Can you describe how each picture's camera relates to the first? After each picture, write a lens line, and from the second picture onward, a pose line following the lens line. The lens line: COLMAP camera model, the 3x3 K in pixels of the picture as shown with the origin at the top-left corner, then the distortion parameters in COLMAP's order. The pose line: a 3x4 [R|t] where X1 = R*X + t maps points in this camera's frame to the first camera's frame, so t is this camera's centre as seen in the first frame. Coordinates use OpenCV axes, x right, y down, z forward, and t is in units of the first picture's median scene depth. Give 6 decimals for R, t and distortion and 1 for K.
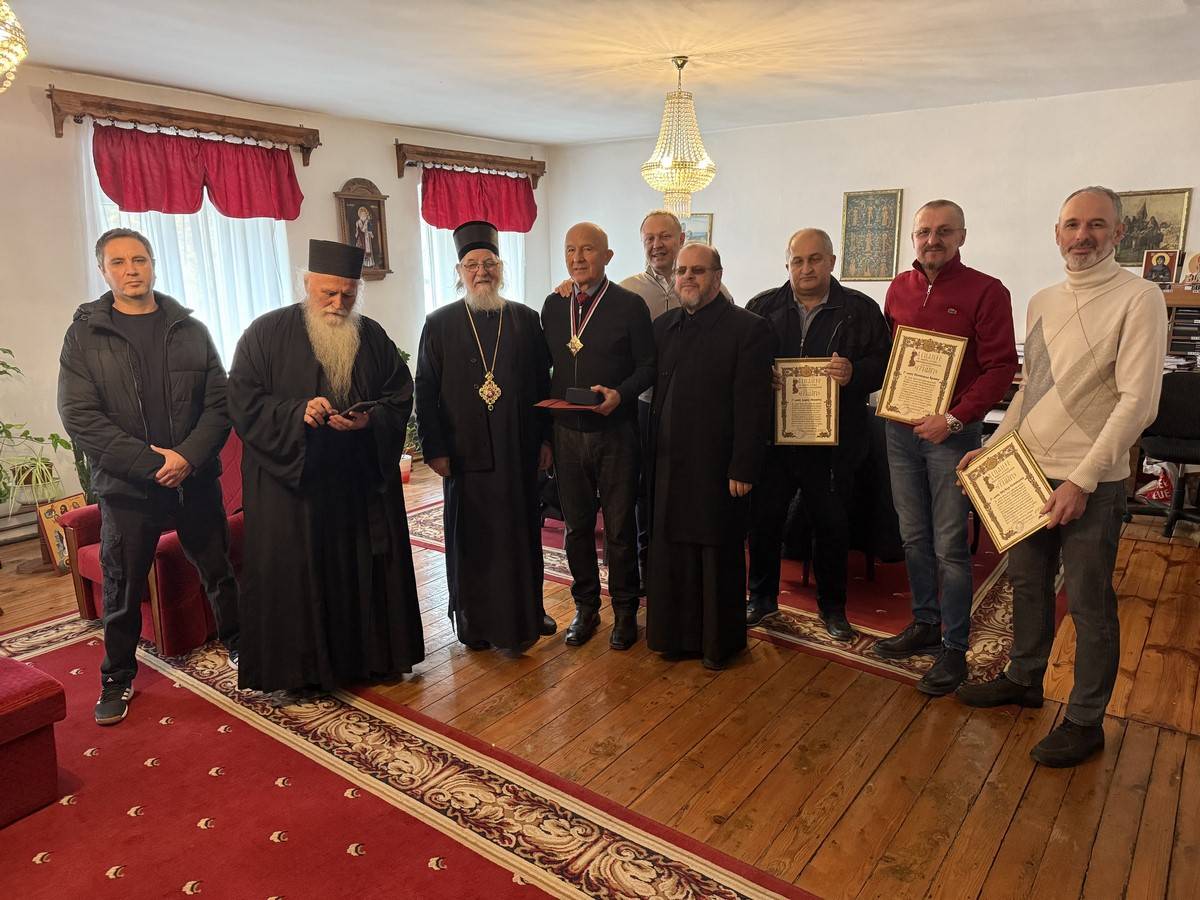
lens RADIAL K [[845.4, 0, 604.6], [0, 845.4, 460.0], [0, 0, 1]] dist [0.035683, -0.035823]
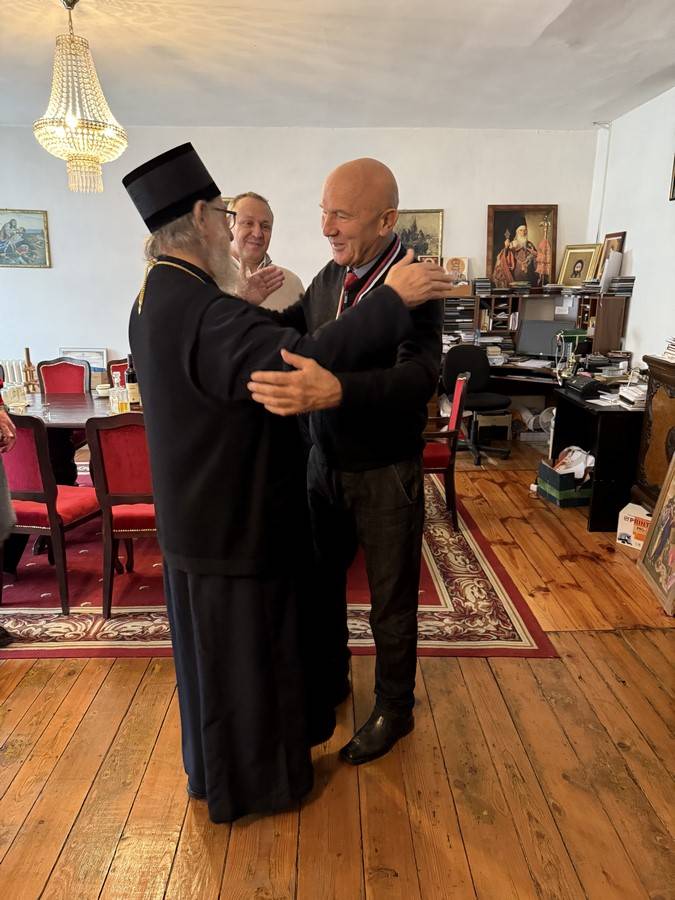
lens RADIAL K [[634.0, 0, 330.4], [0, 634.0, 452.6], [0, 0, 1]] dist [0.035683, -0.035823]
pose [[0.803028, -0.152283, 0.576156, -0.103755], [0.131901, 0.988240, 0.077361, -0.035741], [-0.581161, 0.013872, 0.813671, 0.273627]]
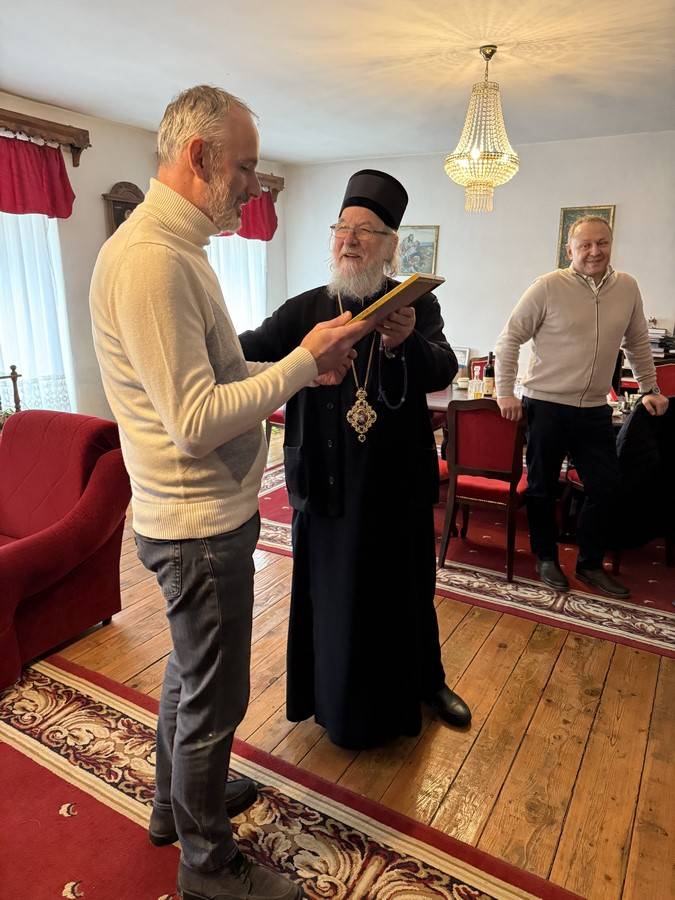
lens RADIAL K [[634.0, 0, 336.1], [0, 634.0, 452.0], [0, 0, 1]] dist [0.035683, -0.035823]
pose [[0.994749, -0.013379, 0.101469, -0.133060], [0.010342, 0.999484, 0.030399, -0.019712], [-0.101823, -0.029190, 0.994374, 0.203945]]
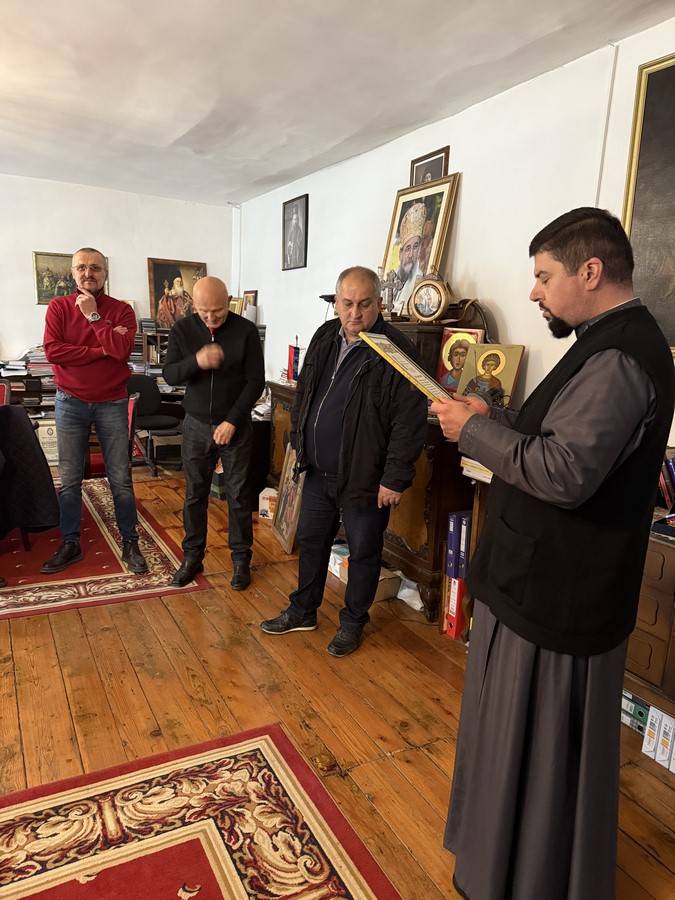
lens RADIAL K [[634.0, 0, 343.8], [0, 634.0, 451.0], [0, 0, 1]] dist [0.035683, -0.035823]
pose [[0.414609, -0.147058, 0.898039, -0.229136], [0.158559, 0.983435, 0.087838, -0.004422], [-0.896080, 0.105973, 0.431058, 0.145348]]
